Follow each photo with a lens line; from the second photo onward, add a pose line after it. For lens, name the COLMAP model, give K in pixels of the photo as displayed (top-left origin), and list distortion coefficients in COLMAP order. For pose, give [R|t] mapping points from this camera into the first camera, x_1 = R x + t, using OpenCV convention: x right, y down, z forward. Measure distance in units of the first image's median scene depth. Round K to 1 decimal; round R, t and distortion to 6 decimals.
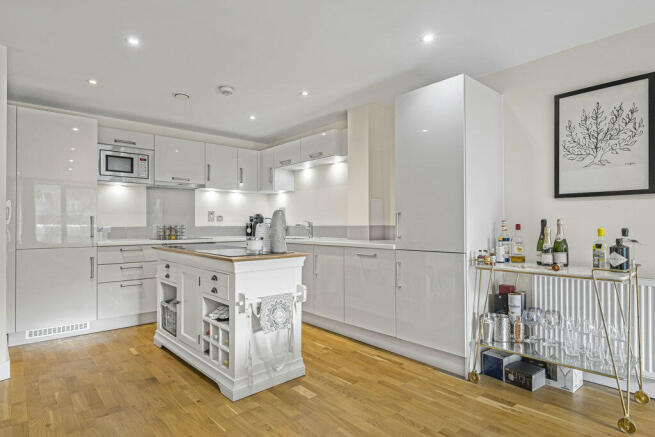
lens RADIAL K [[357.6, 0, 329.0], [0, 357.6, 223.5], [0, 0, 1]] dist [0.013273, -0.000473]
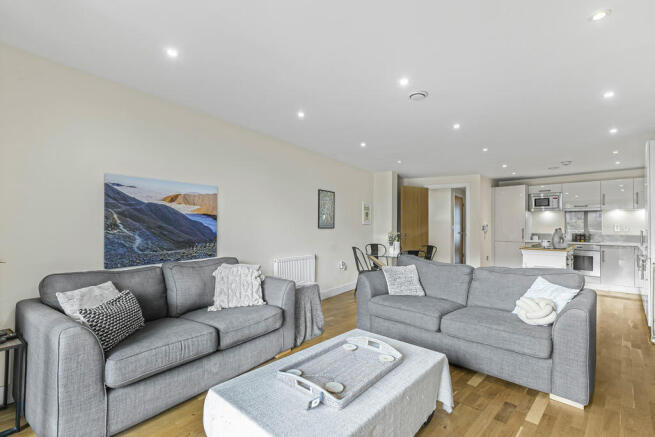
lens RADIAL K [[296.4, 0, 329.6], [0, 296.4, 220.9], [0, 0, 1]] dist [0.008418, -0.003309]
pose [[0.050624, -0.012244, -0.998643, 1.301269], [-0.006294, 0.999901, -0.012579, -0.041661], [0.998698, 0.006922, 0.050542, -0.343621]]
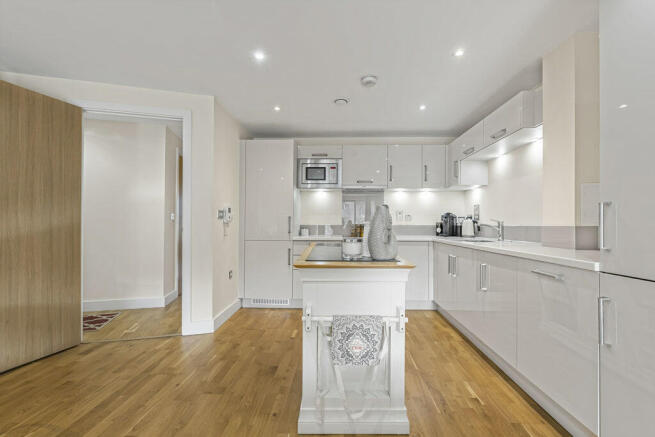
lens RADIAL K [[296.4, 0, 334.8], [0, 296.4, 221.6], [0, 0, 1]] dist [0.008418, -0.003309]
pose [[0.728124, 0.001255, -0.685445, 0.198608], [-0.003922, 0.999990, -0.002335, 0.000049], [0.685435, 0.004388, 0.728121, 0.399834]]
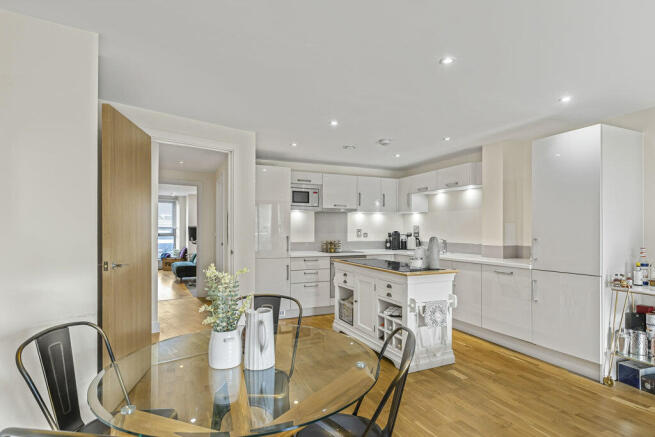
lens RADIAL K [[348.1, 0, 328.3], [0, 348.1, 230.8], [0, 0, 1]] dist [0.005866, -0.000913]
pose [[0.954211, 0.005505, -0.299082, -0.111081], [-0.003784, 0.999973, 0.006333, -0.058440], [0.299109, -0.004911, 0.954206, -0.302179]]
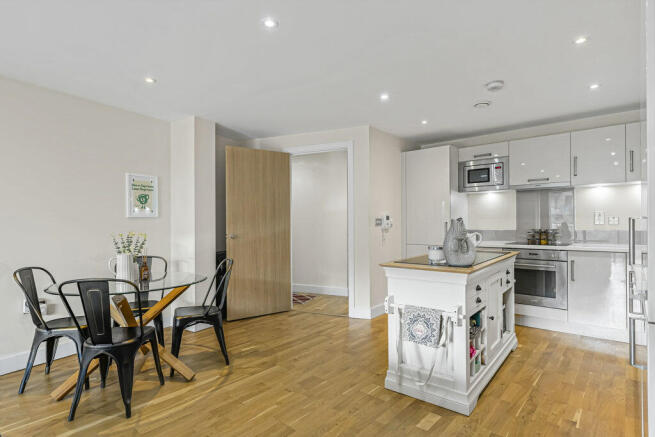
lens RADIAL K [[357.6, 0, 334.4], [0, 357.6, 221.6], [0, 0, 1]] dist [0.013273, -0.000473]
pose [[0.134134, -0.001974, -0.990961, 0.619313], [0.008497, 0.999964, -0.000842, -0.027473], [0.990927, -0.008308, 0.134146, 0.501095]]
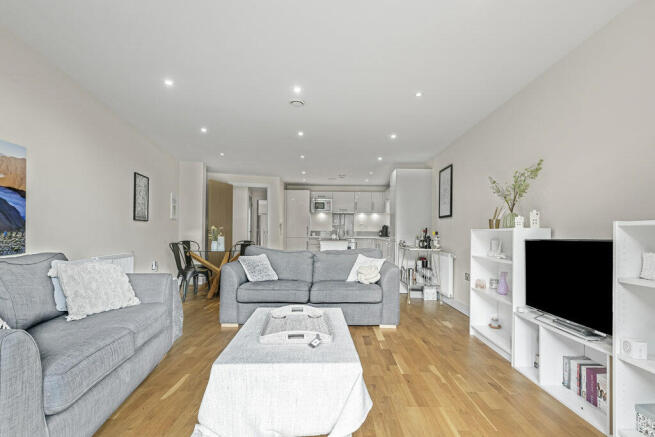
lens RADIAL K [[322.9, 0, 326.8], [0, 322.9, 232.0], [0, 0, 1]] dist [0.018320, 0.000392]
pose [[0.724462, 0.011868, -0.689212, 1.287820], [-0.012814, 0.999911, 0.003748, 0.012513], [0.689195, 0.006116, 0.724550, -0.760166]]
